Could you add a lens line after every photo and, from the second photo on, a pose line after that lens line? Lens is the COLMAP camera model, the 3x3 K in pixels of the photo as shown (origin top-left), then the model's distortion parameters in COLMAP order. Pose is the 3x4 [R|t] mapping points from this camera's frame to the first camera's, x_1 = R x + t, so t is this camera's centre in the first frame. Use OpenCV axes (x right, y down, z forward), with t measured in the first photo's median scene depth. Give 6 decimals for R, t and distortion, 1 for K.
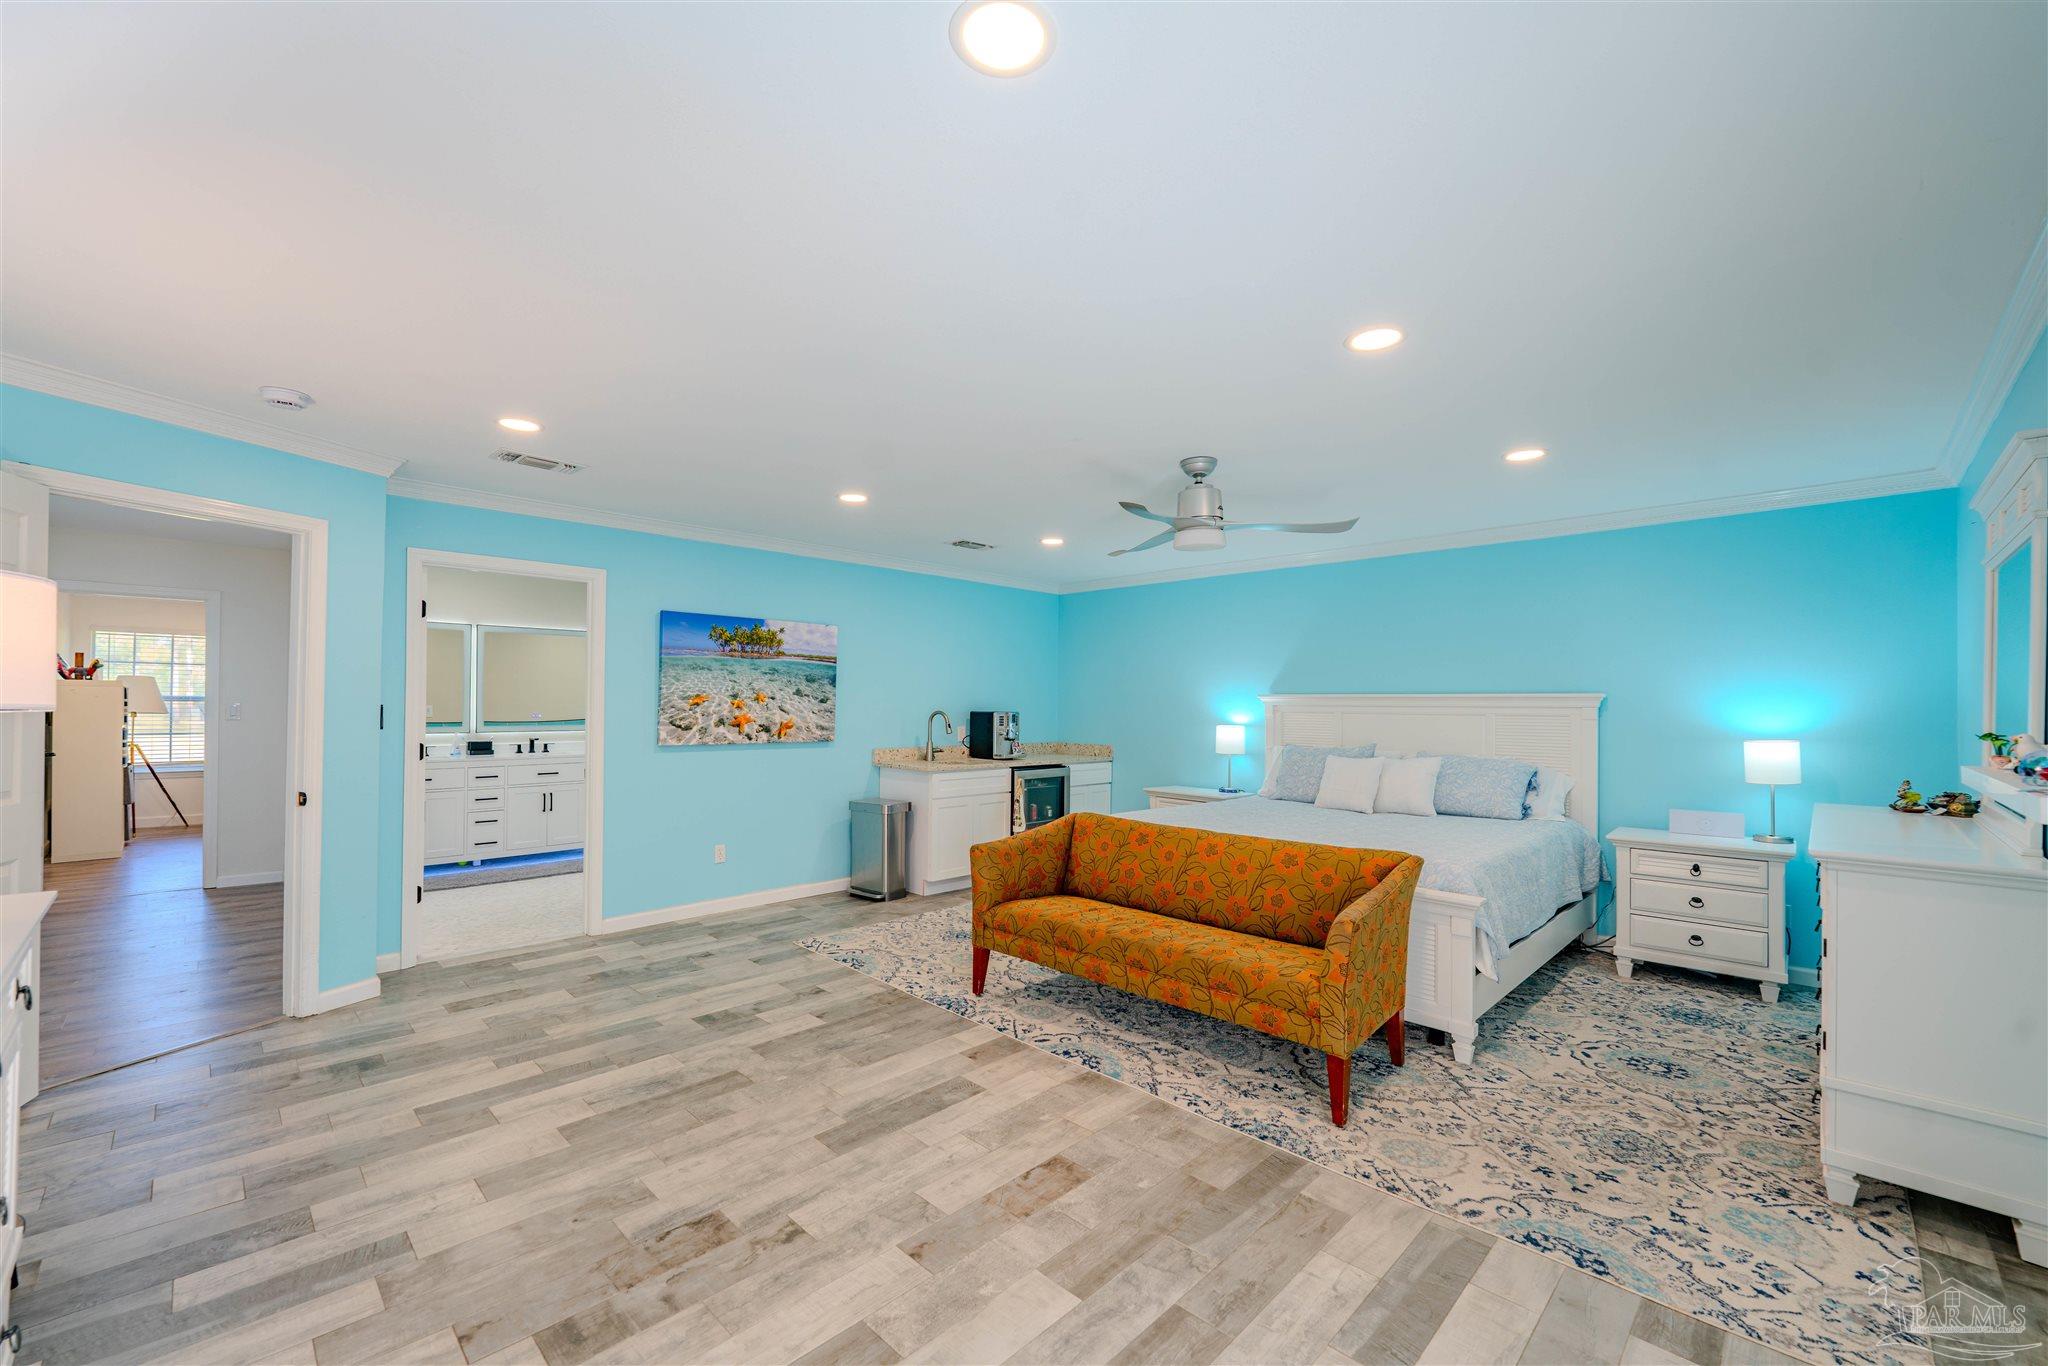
lens RADIAL K [[851.2, 0, 1025.3], [0, 851.2, 697.3], [0, 0, 1]] dist [-0.008211, -0.001632]
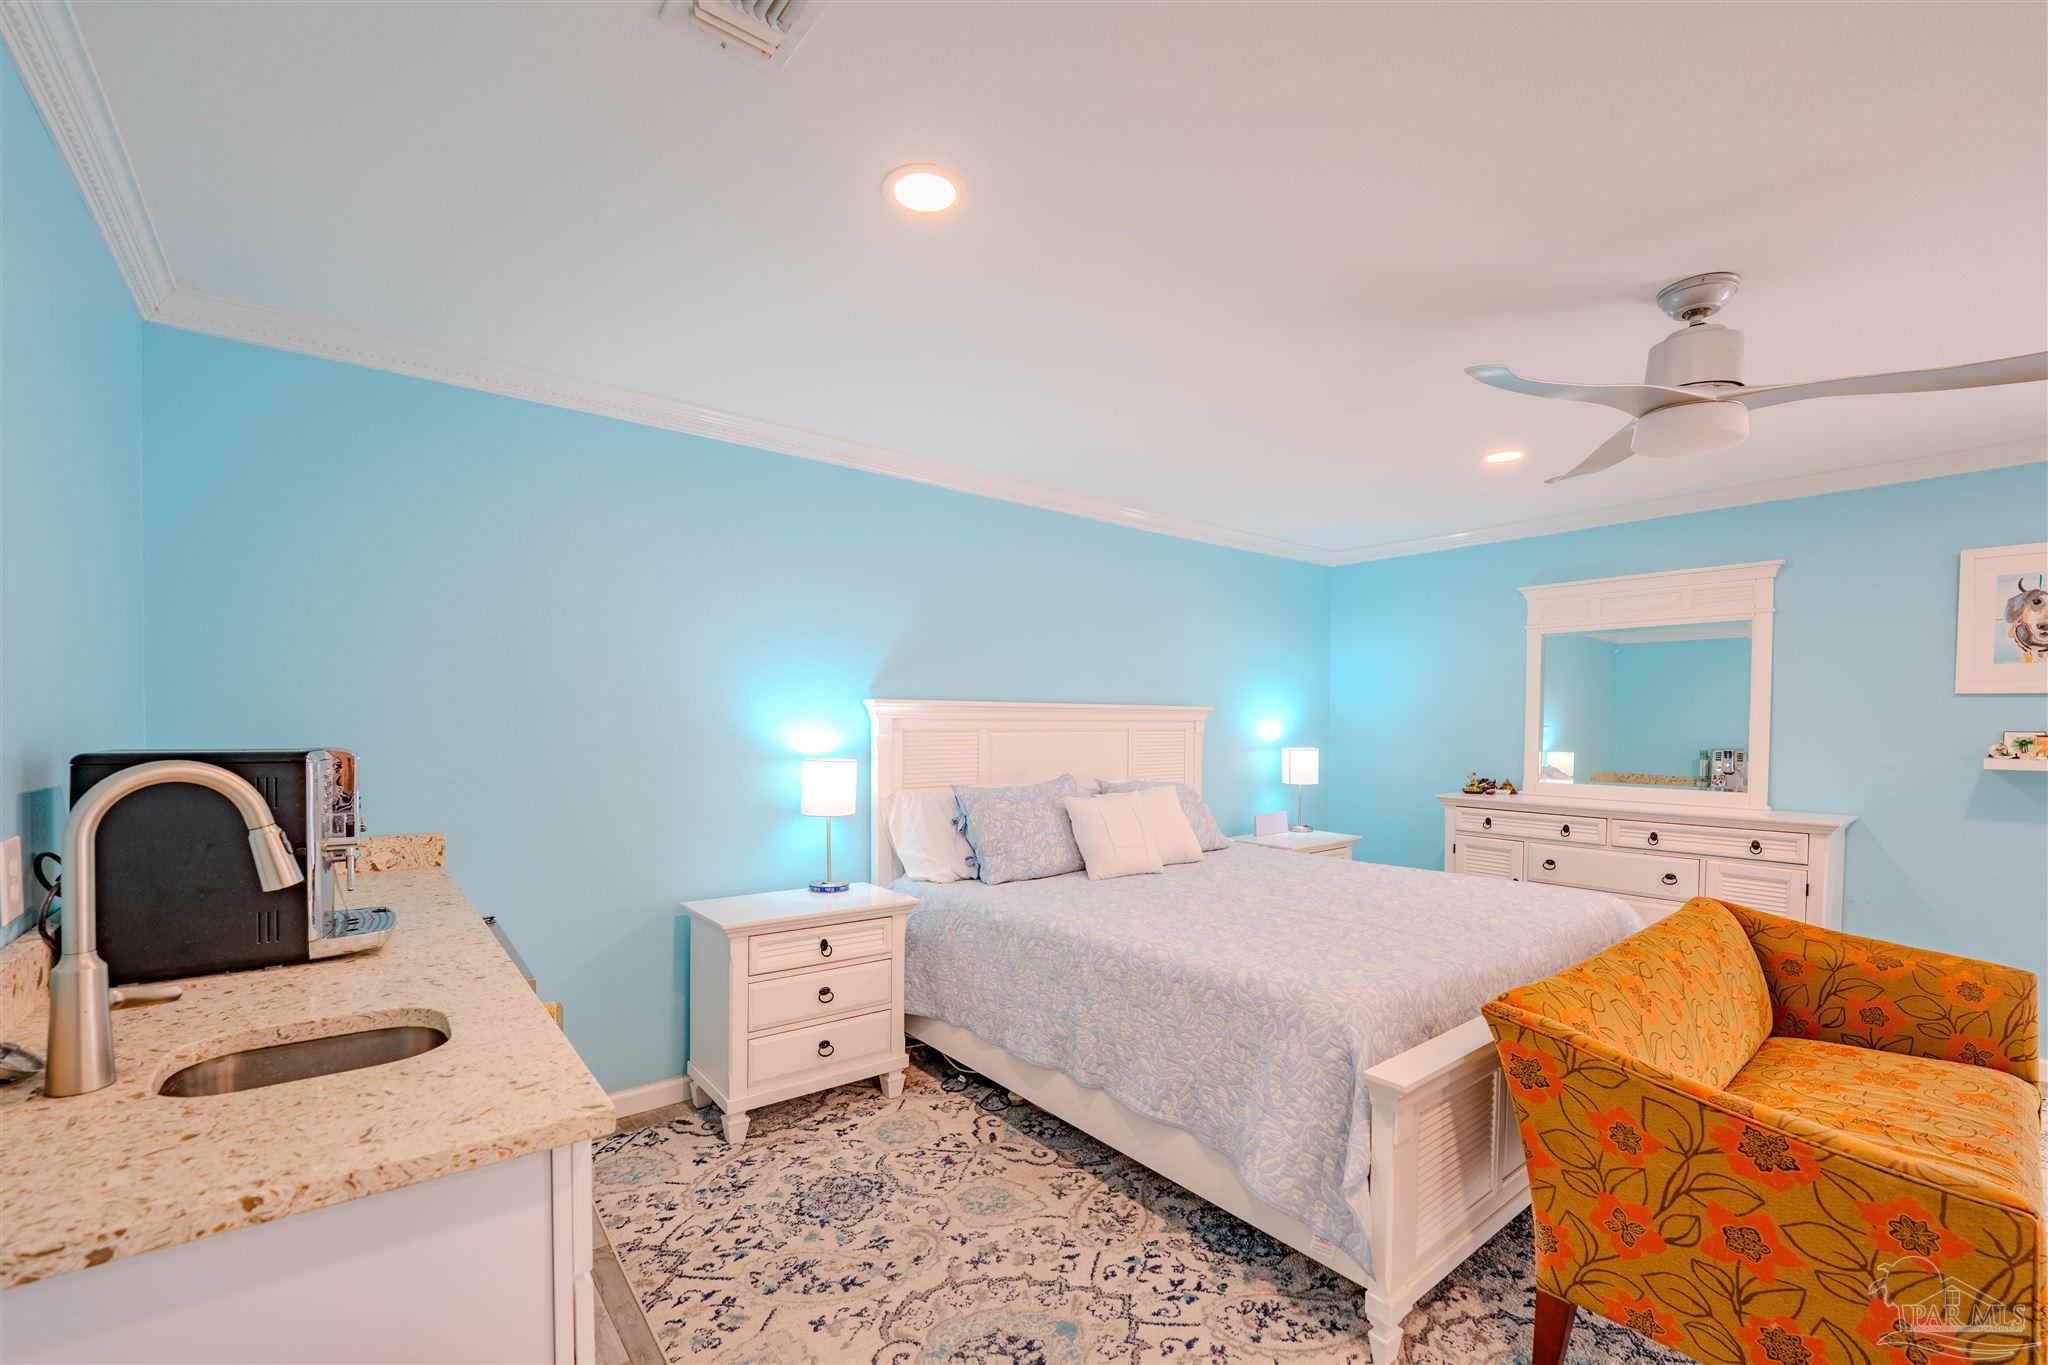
lens RADIAL K [[851.2, 0, 1036.5], [0, 851.2, 686.3], [0, 0, 1]] dist [-0.008211, -0.001632]
pose [[0.122774, 0.025769, 0.992100, 0.434603], [-0.014879, 0.999598, -0.024123, 0.022964], [-0.992323, -0.011800, 0.123108, 2.608697]]
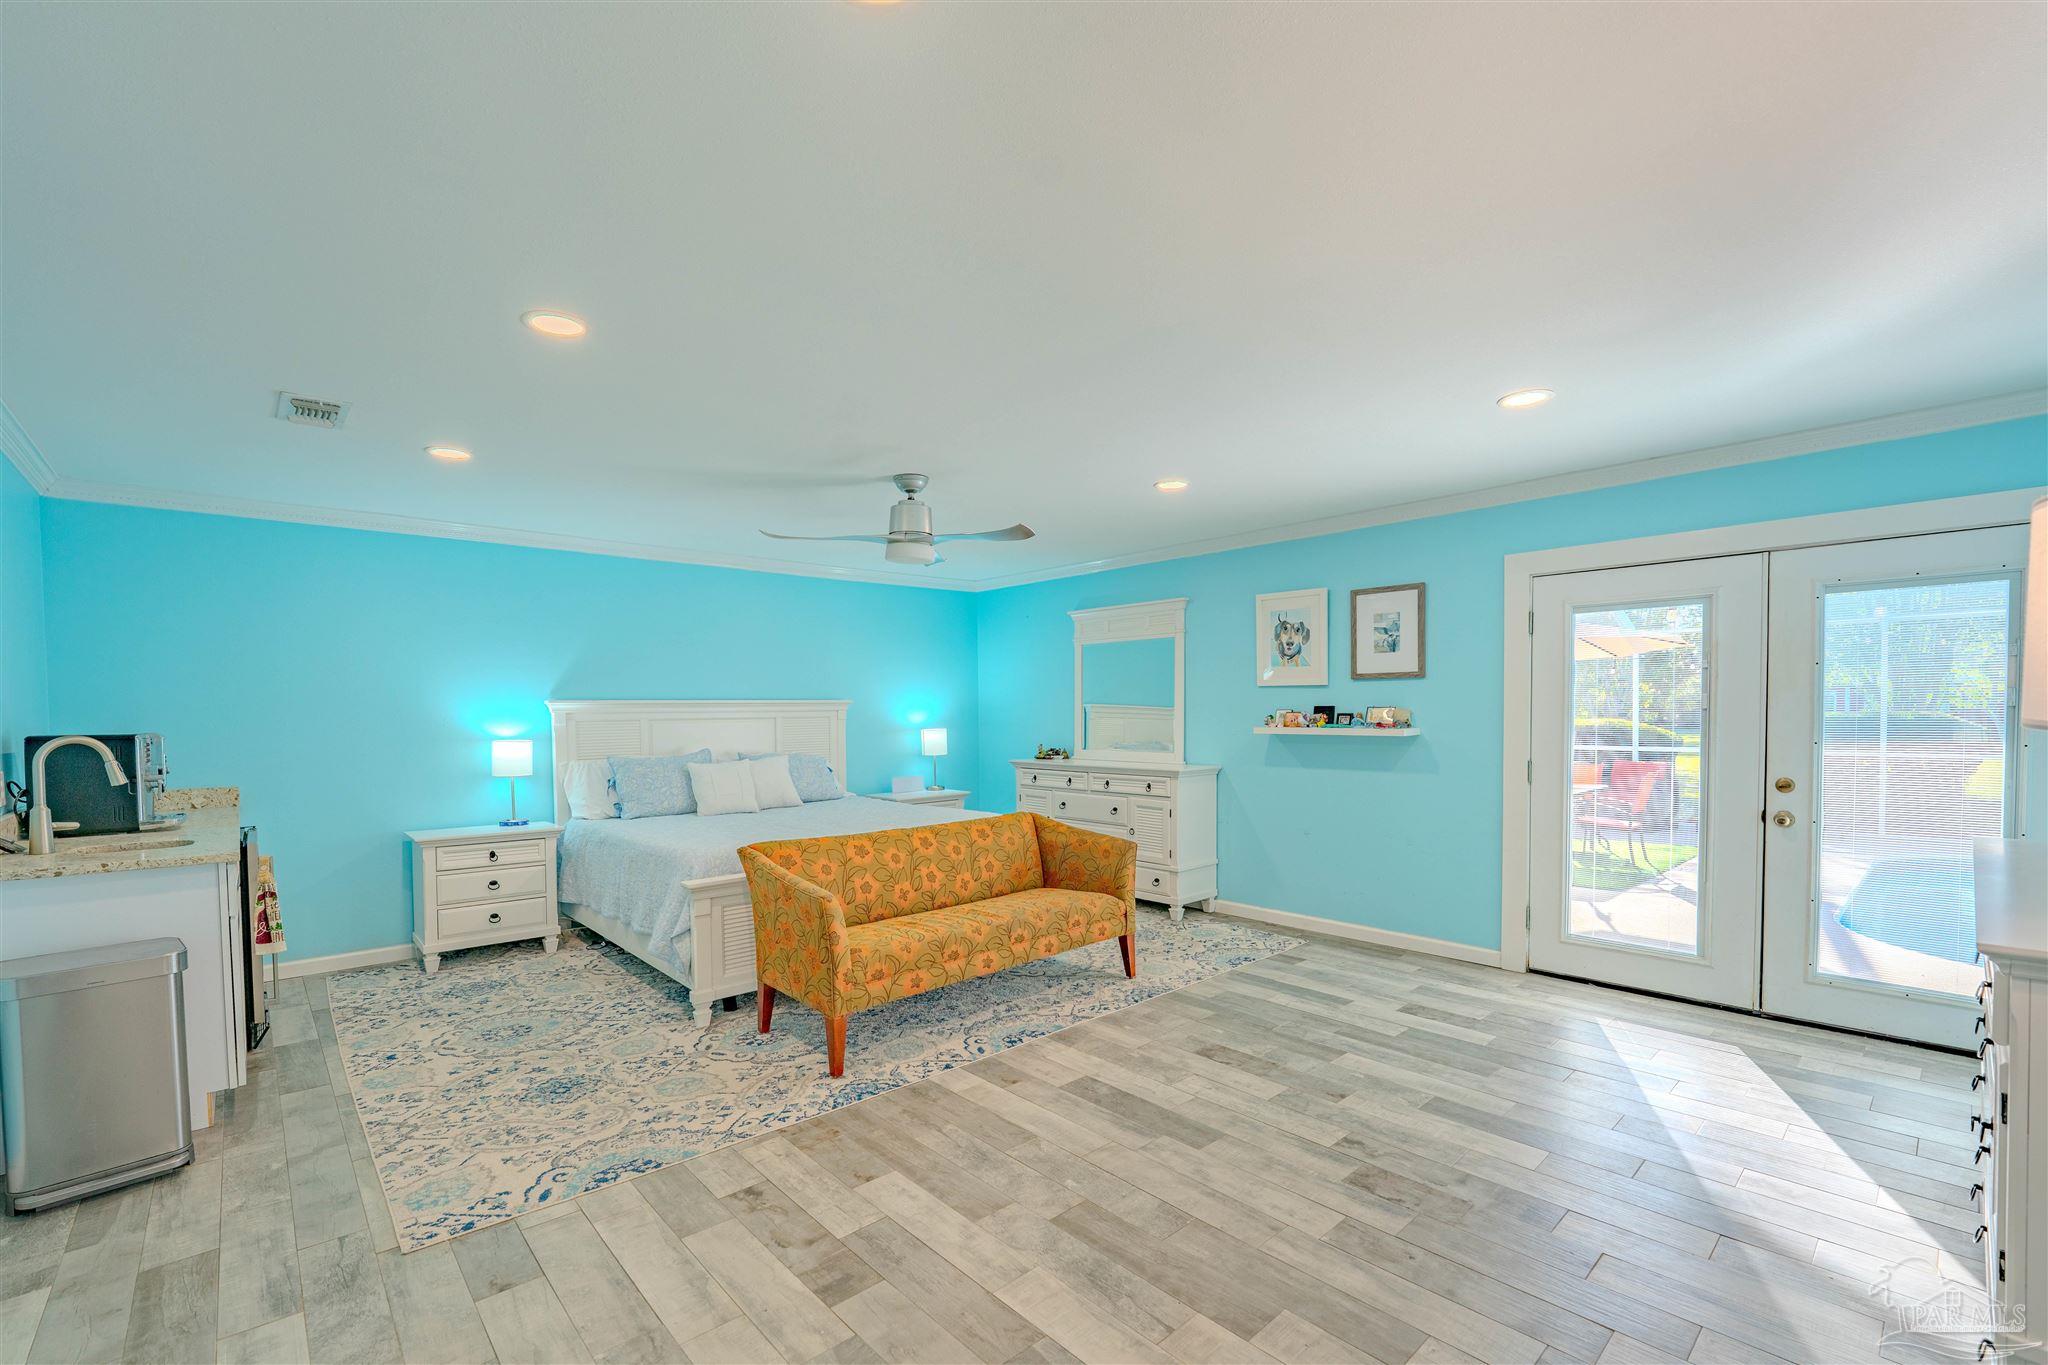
lens RADIAL K [[851.2, 0, 1013.4], [0, 851.2, 689.5], [0, 0, 1]] dist [-0.008211, -0.001632]
pose [[0.064722, 0.007278, 0.997877, -0.954251], [0.000841, 0.999973, -0.007347, -0.017109], [-0.997903, 0.001315, 0.064714, 0.863926]]
